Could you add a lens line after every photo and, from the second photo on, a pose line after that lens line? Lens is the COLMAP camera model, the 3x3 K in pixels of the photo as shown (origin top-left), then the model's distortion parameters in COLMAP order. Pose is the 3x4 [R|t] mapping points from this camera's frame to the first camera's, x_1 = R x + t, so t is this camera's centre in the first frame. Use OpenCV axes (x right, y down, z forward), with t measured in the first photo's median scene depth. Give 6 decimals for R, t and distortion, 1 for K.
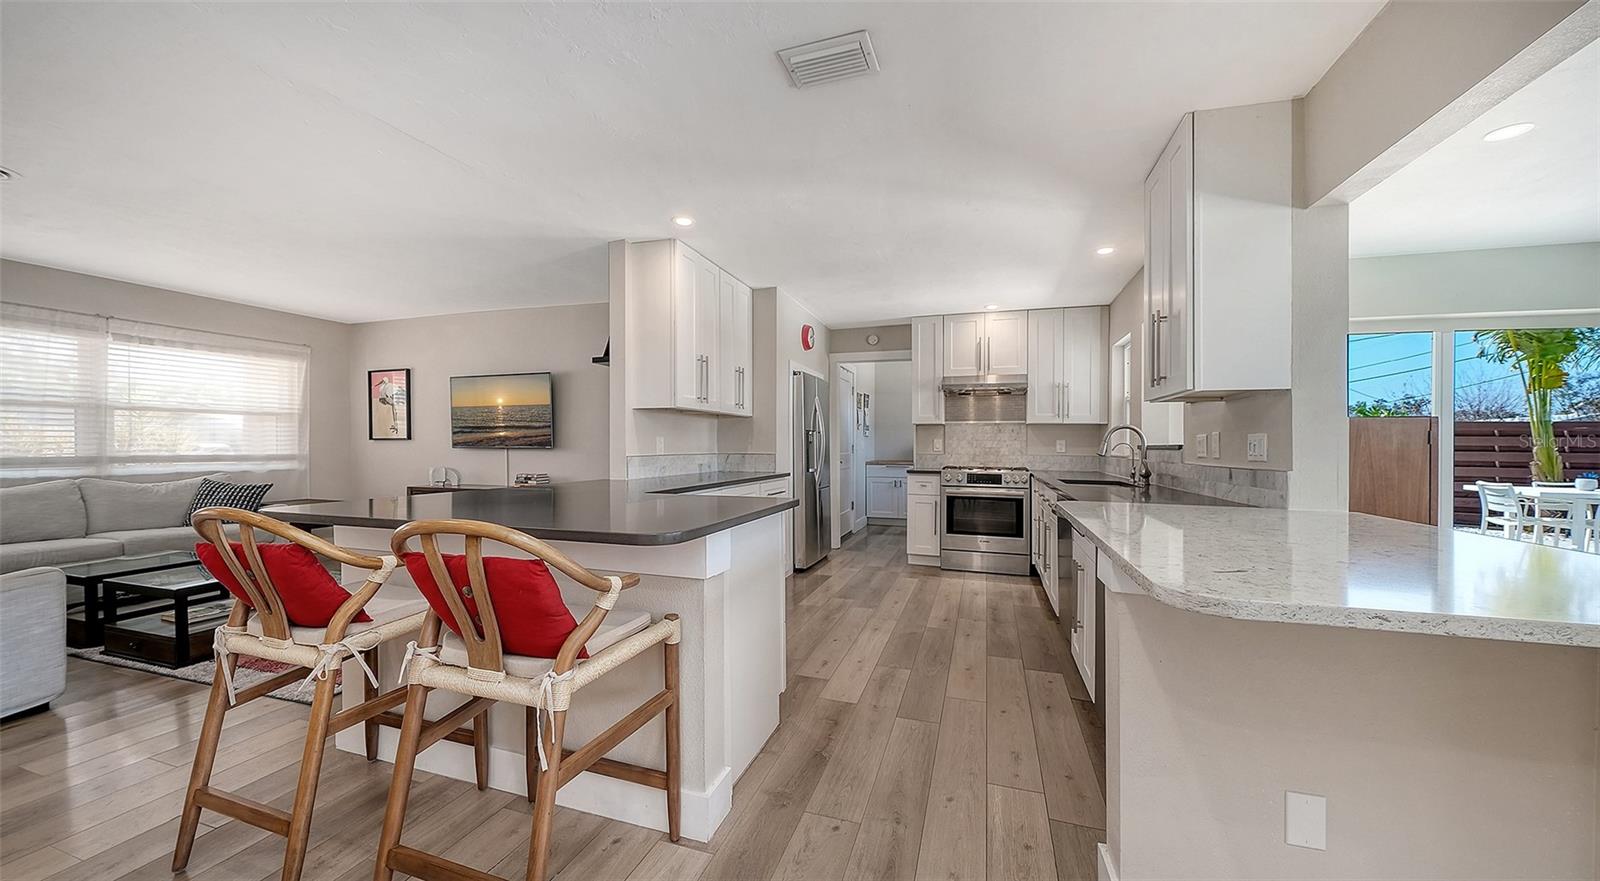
lens RADIAL K [[574.6, 0, 786.3], [0, 574.6, 438.0], [0, 0, 1]] dist [0.000169, -0.000029]
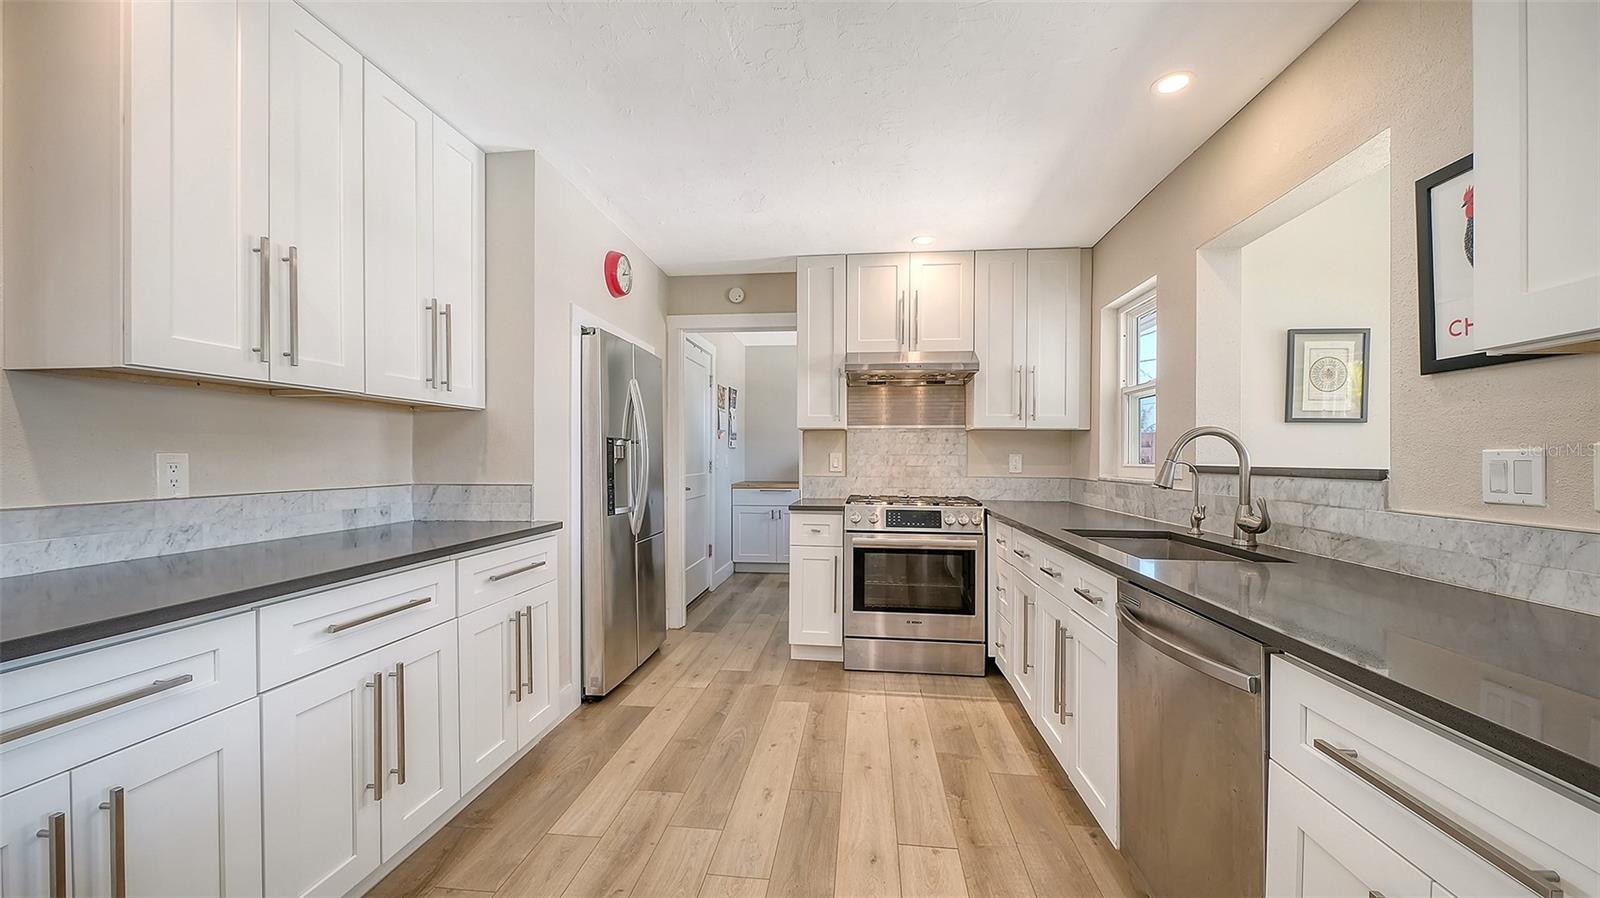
lens RADIAL K [[599.8, 0, 800.0], [0, 599.8, 449.0], [0, 0, 1]] dist [-0.014370, -0.000265]
pose [[0.974362, 0.000311, 0.224985, 0.081776], [-0.000438, 1.000000, 0.000515, -0.003052], [-0.224985, -0.000600, 0.974362, 0.394290]]
